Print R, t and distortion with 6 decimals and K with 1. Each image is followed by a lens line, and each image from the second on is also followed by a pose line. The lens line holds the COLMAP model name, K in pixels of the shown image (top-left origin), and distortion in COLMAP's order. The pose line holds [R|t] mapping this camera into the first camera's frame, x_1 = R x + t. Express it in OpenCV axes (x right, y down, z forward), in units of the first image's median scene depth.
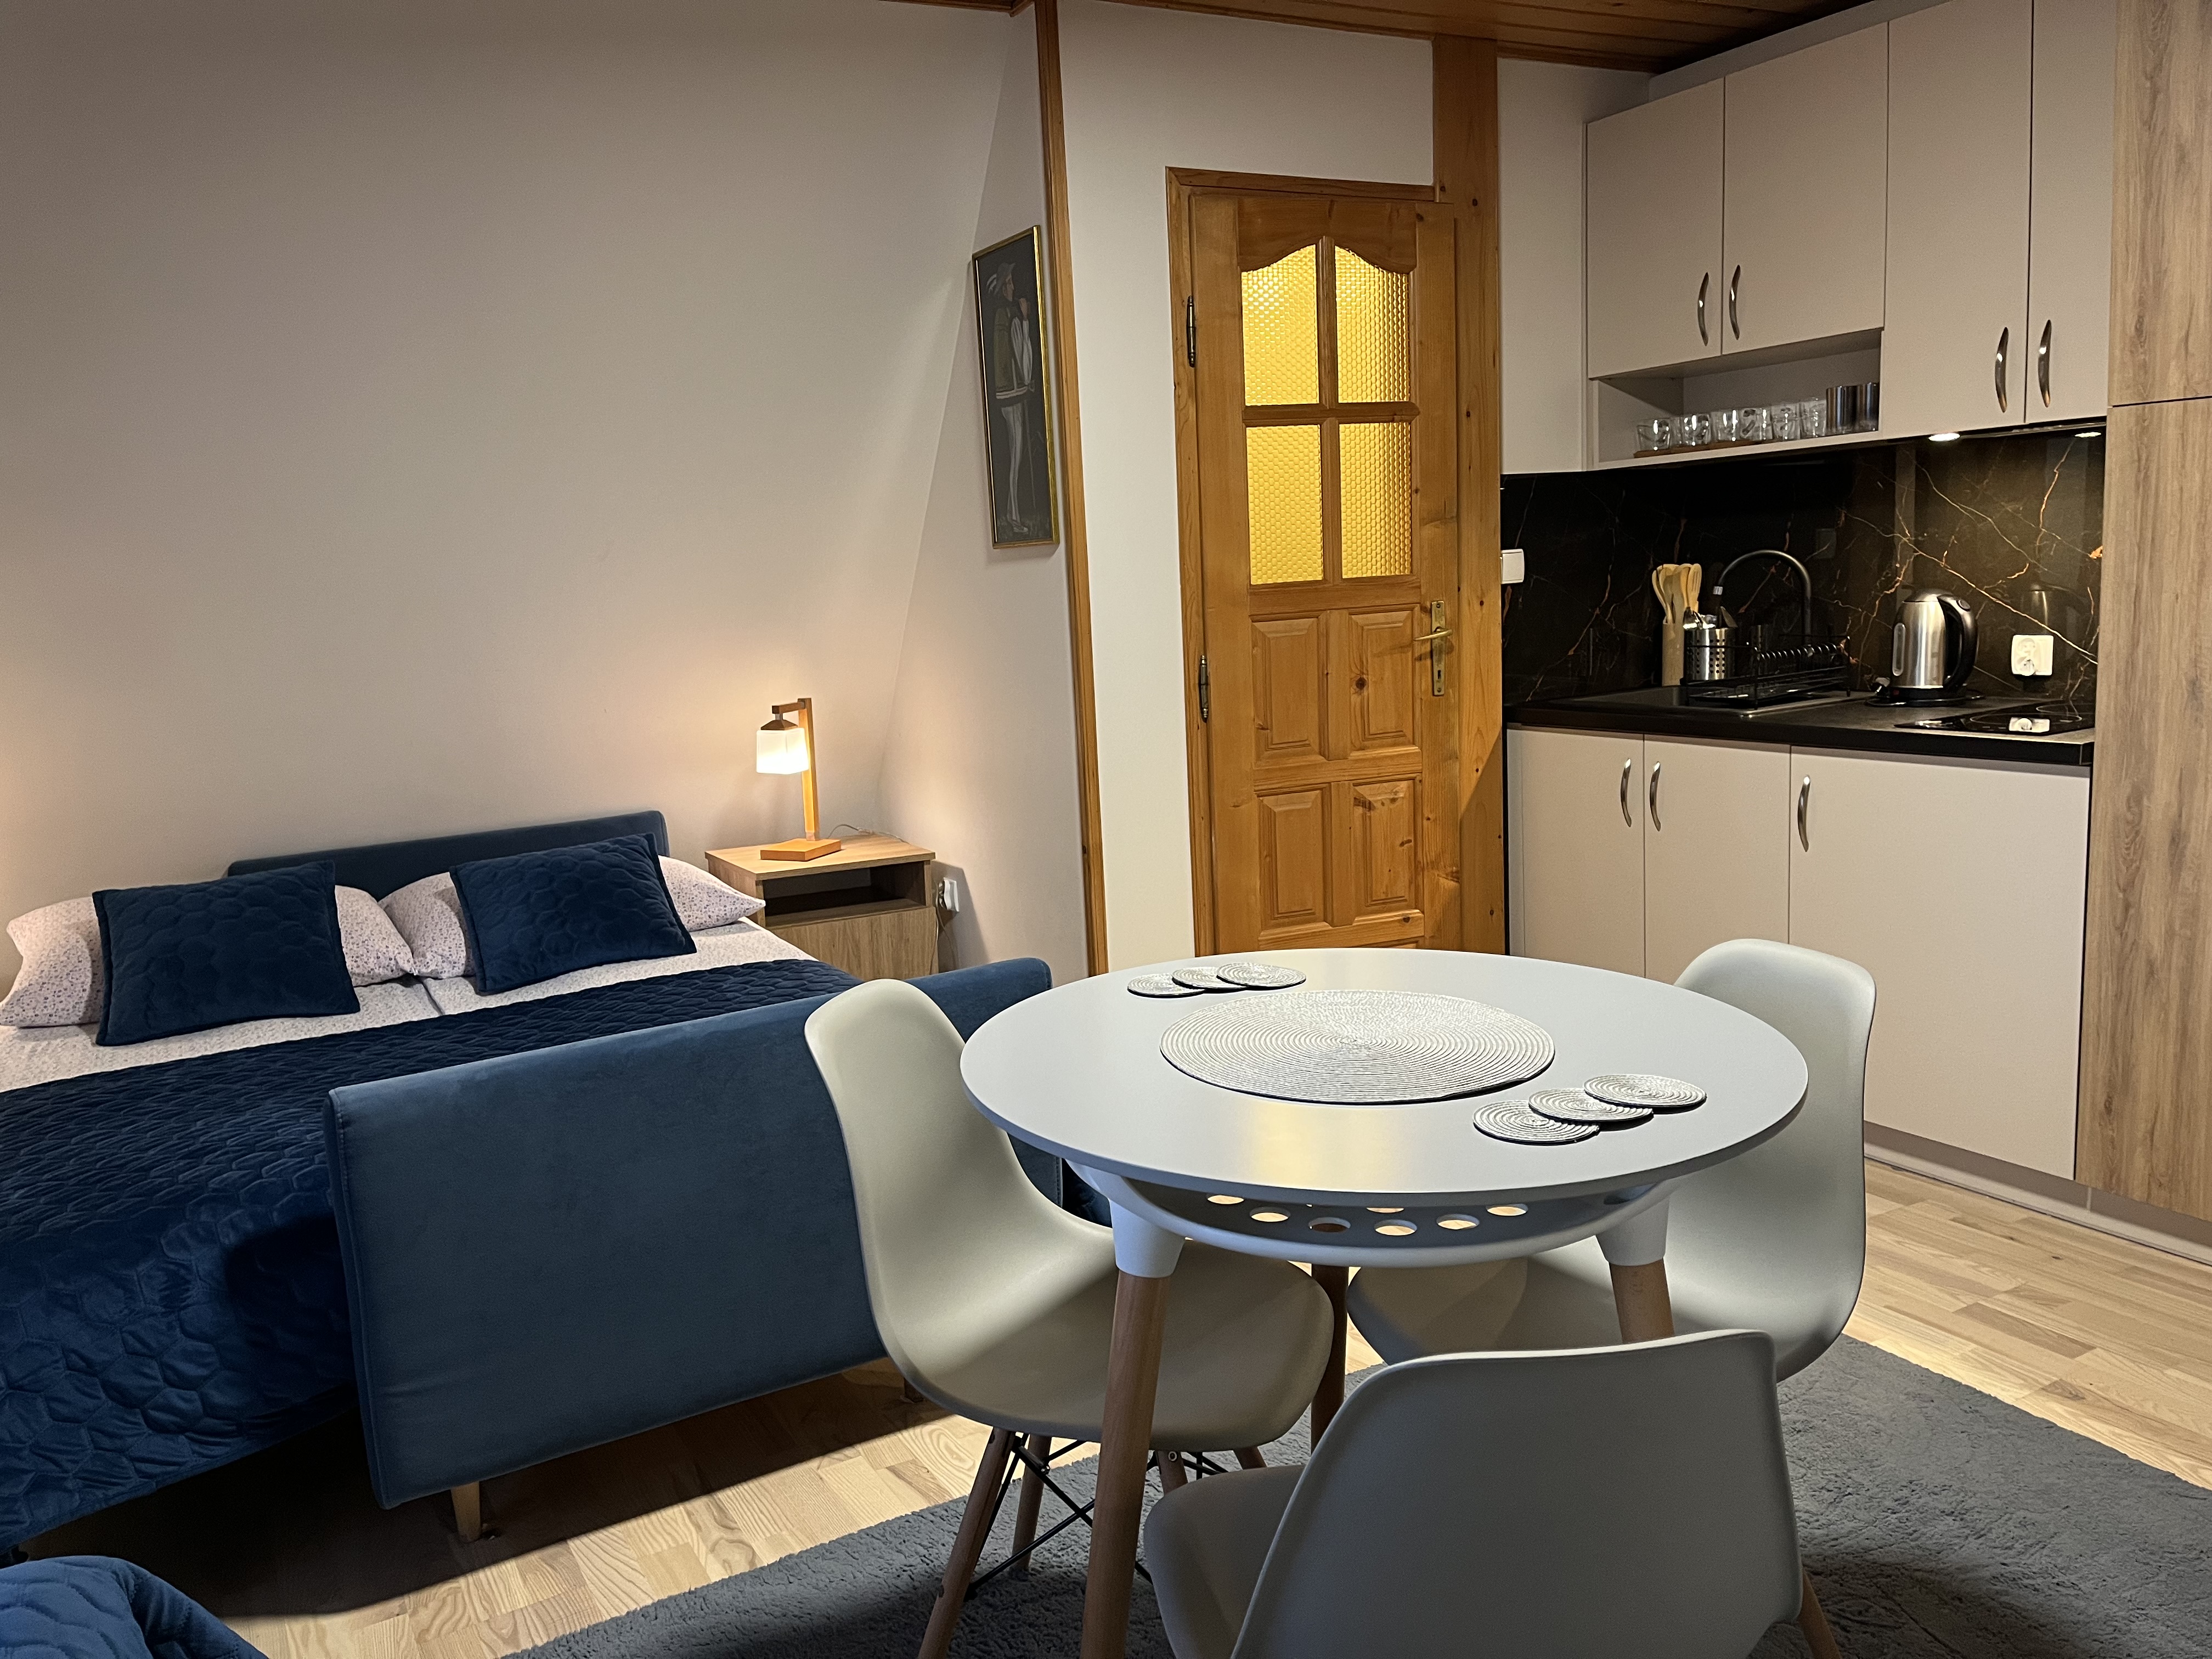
lens RADIAL K [[1706.1, 0, 1106.0], [0, 1706.1, 829.5], [0, 0, 1]] dist [0.003664, -0.010850]
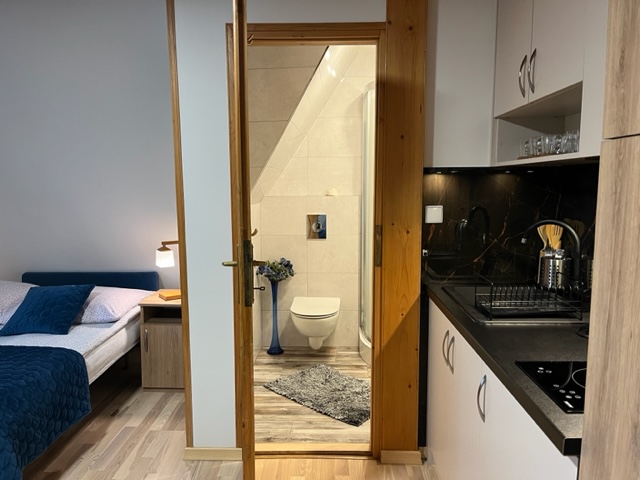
lens RADIAL K [[493.6, 0, 320.0], [0, 493.6, 240.0], [0, 0, 1]] dist [0.003664, -0.010850]
pose [[0.853840, 0.113202, -0.508078, 0.445802], [-0.123365, 0.992266, 0.013762, -0.125127], [0.505706, 0.050929, 0.861201, 0.482418]]
